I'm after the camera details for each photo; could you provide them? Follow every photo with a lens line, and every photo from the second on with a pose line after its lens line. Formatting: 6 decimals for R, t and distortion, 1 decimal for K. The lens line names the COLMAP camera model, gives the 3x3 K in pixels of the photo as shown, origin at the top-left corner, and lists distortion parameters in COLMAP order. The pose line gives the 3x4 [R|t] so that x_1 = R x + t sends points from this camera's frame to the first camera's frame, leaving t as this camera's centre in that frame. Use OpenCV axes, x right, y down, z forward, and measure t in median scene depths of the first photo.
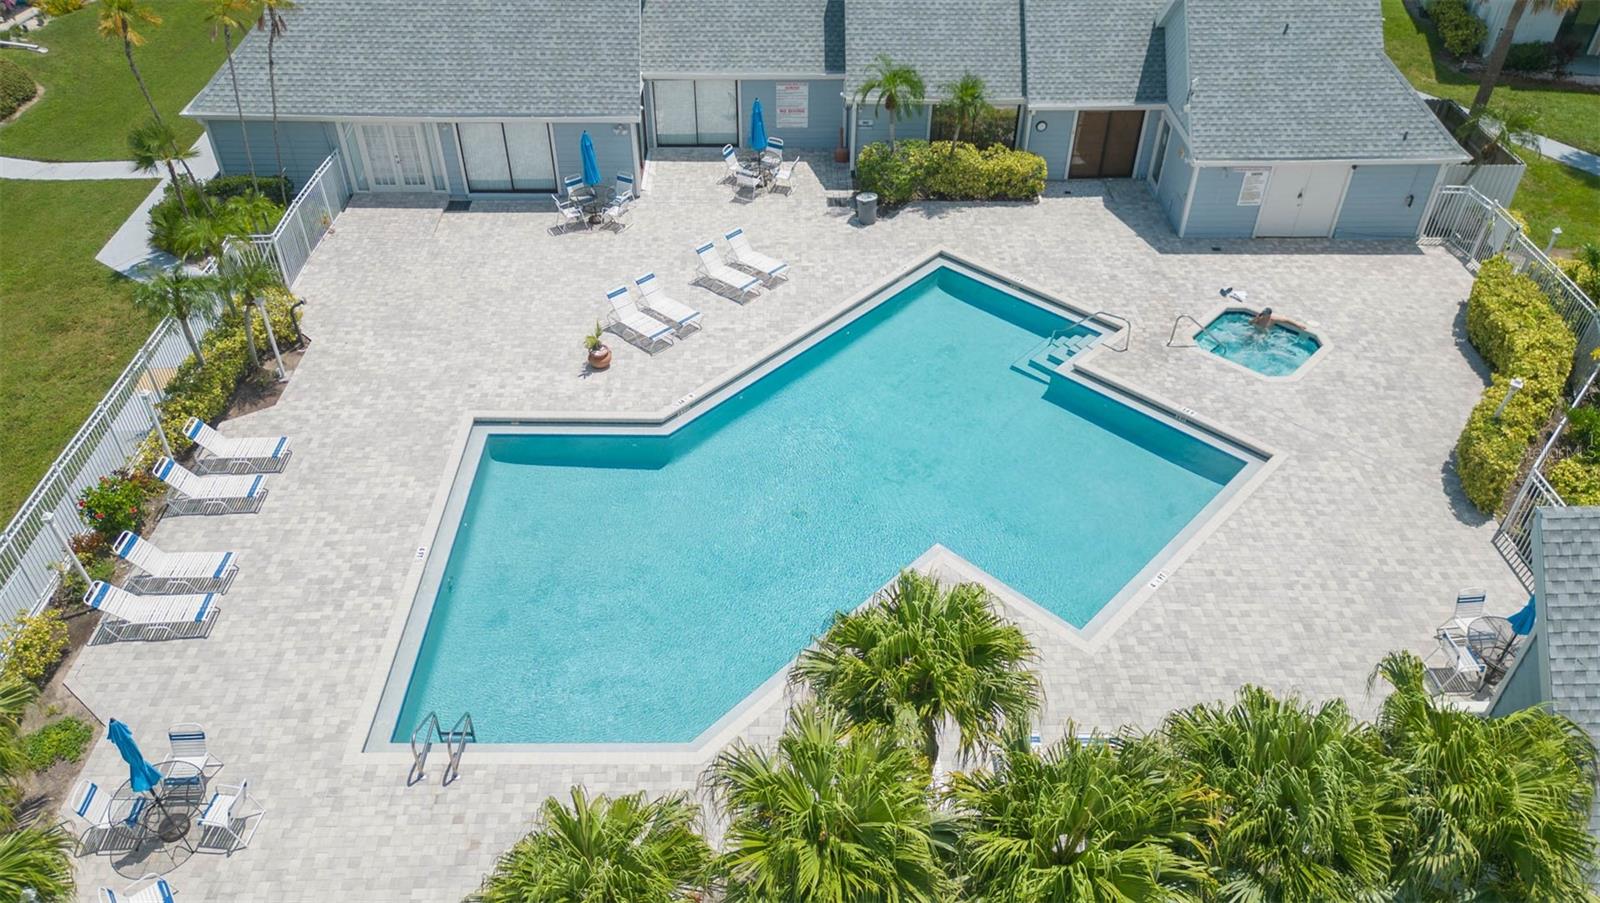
lens RADIAL K [[1153.8, 0, 792.7], [0, 1153.8, 449.0], [0, 0, 1]] dist [0.003755, -0.002661]
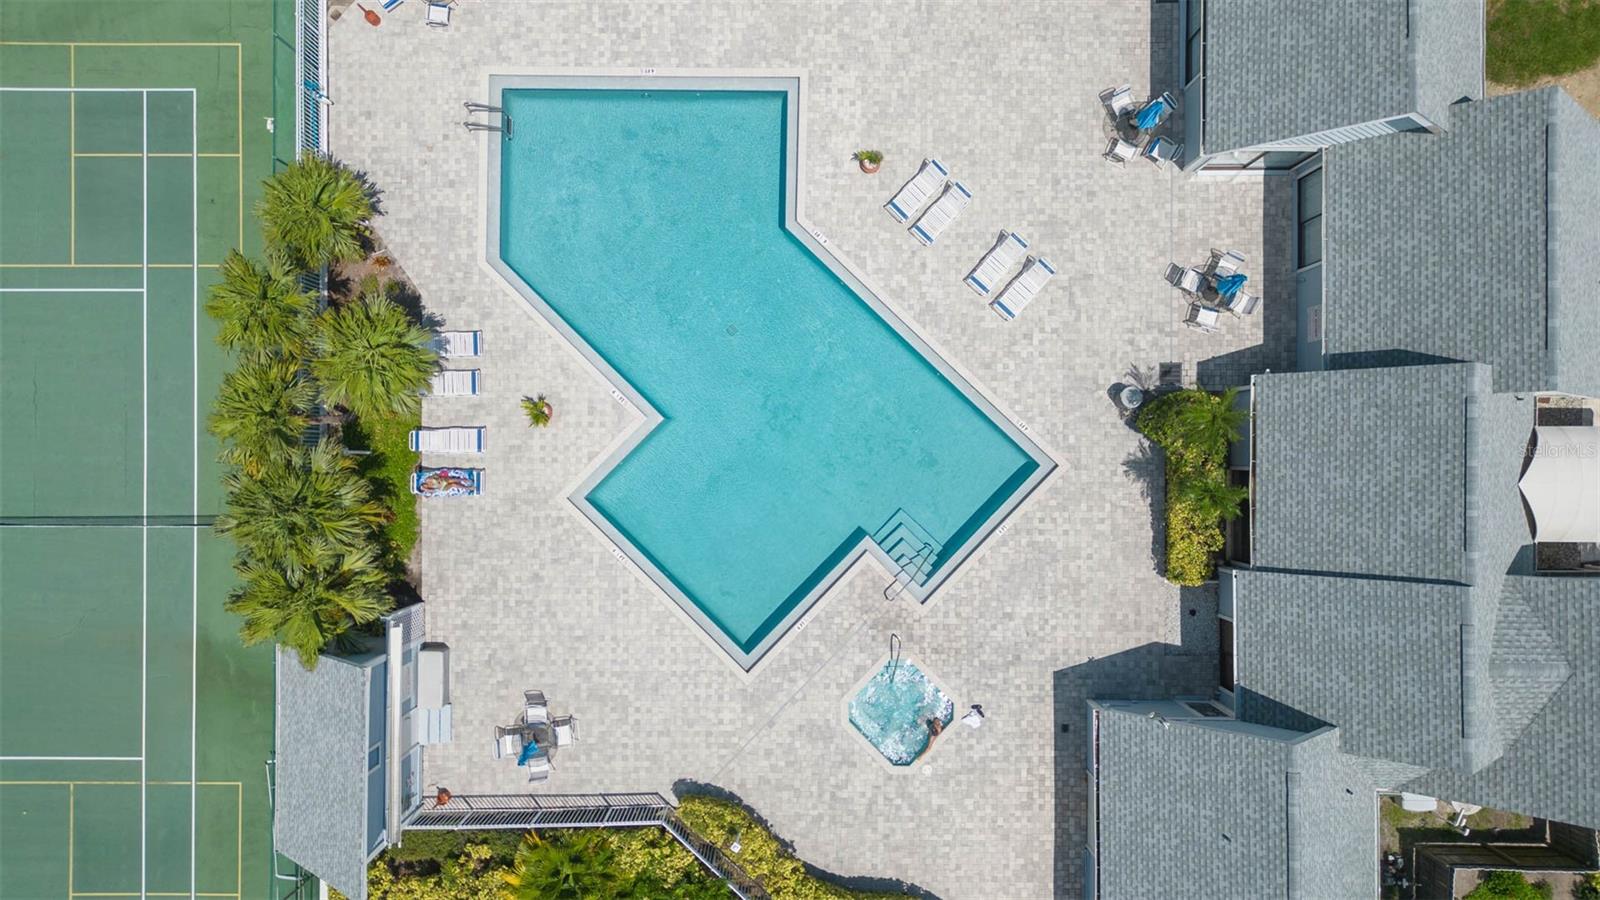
lens RADIAL K [[1140.9, 0, 800.0], [0, 1140.9, 458.1], [0, 0, 1]] dist [0.031875, -0.023734]
pose [[-0.013994, 0.999901, -0.001541, 0.130835], [-0.631258, -0.007640, 0.775535, -0.861668], [0.775446, 0.011825, 0.631303, 0.156350]]
